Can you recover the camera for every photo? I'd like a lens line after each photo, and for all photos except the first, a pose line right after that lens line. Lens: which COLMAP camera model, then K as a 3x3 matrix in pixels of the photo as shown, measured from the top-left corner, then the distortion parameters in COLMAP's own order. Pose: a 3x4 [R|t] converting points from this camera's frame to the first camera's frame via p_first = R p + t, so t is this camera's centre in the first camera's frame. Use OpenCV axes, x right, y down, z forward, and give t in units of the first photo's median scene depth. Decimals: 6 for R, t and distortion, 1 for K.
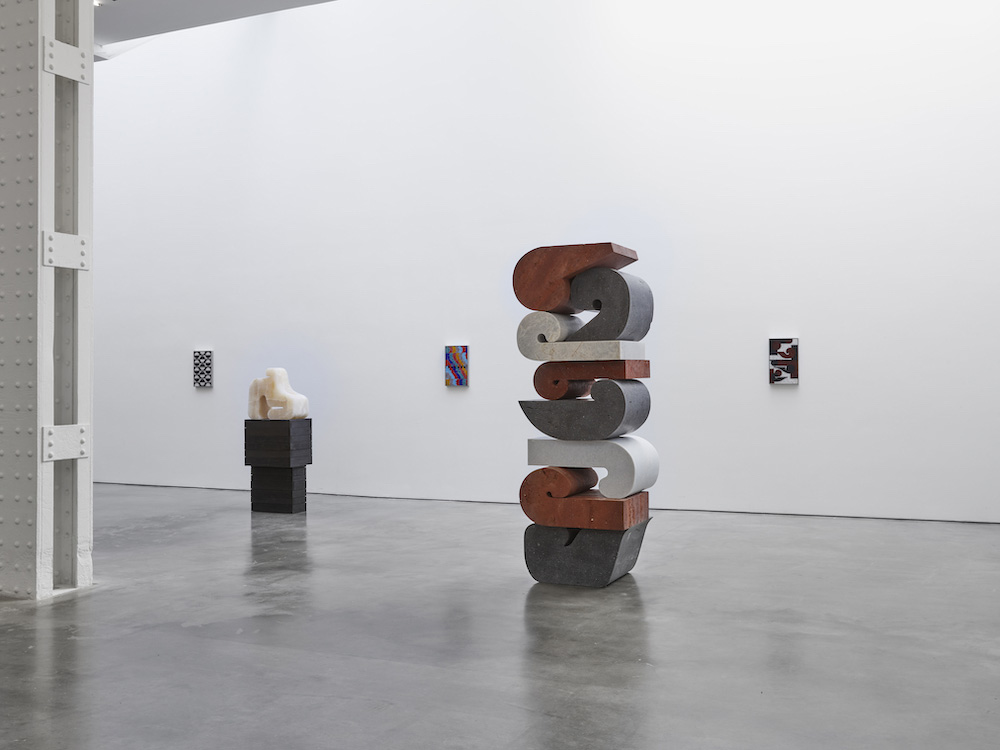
lens RADIAL K [[1087.5, 0, 500.0], [0, 1087.5, 375.0], [0, 0, 1]] dist [-0.059824, -0.021716]
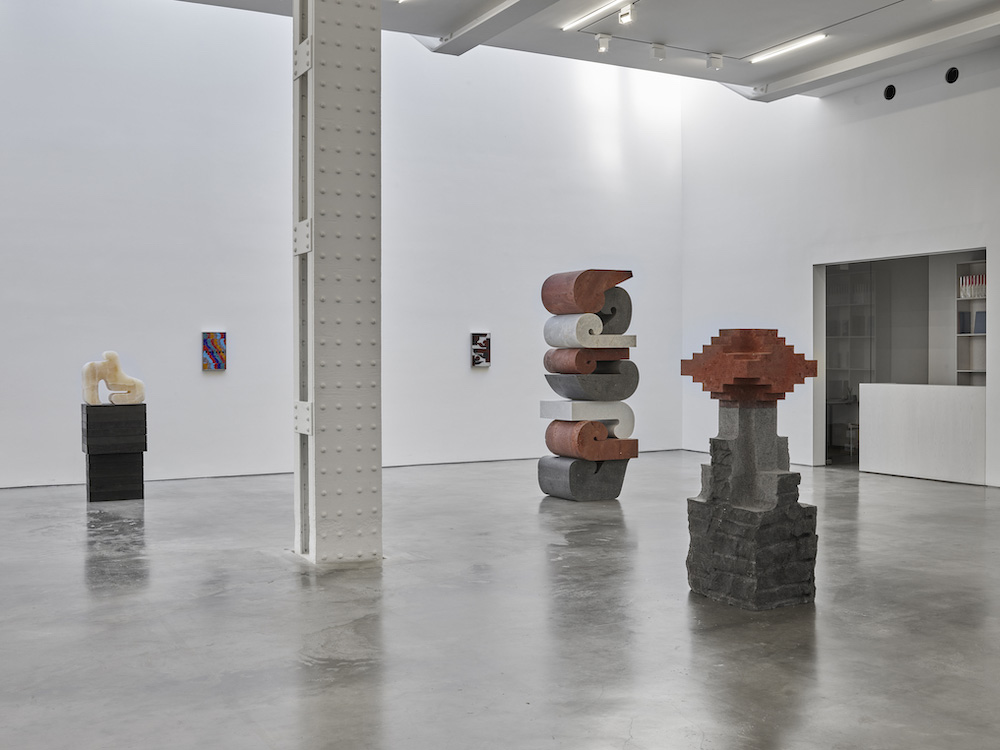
lens RADIAL K [[1087.5, 0, 500.0], [0, 1087.5, 375.0], [0, 0, 1]] dist [-0.059824, -0.021716]
pose [[0.593922, -0.007416, 0.804489, -0.782673], [0.001775, 0.999967, 0.007907, 0.007911], [-0.804521, -0.003268, 0.593915, 0.151440]]
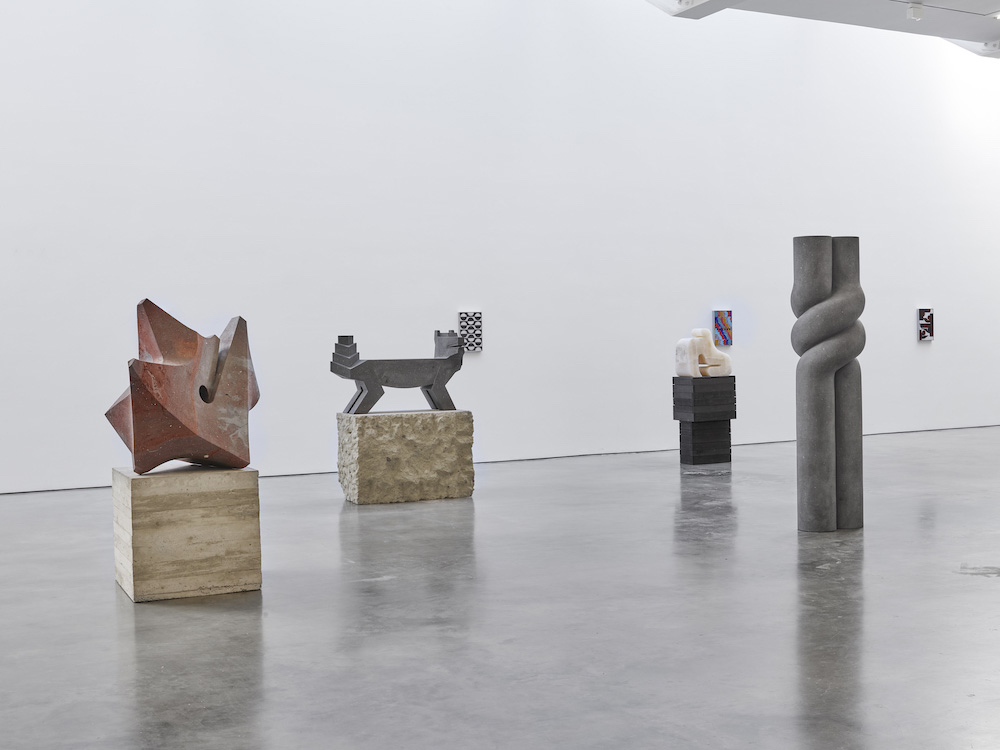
lens RADIAL K [[1239.2, 0, 500.0], [0, 1239.2, 375.0], [0, 0, 1]] dist [-0.006632, 0.038701]
pose [[0.605145, -0.025344, 0.795712, -1.310954], [0.014431, 0.999678, 0.020865, 0.011134], [-0.795985, -0.001144, 0.605316, 0.425051]]
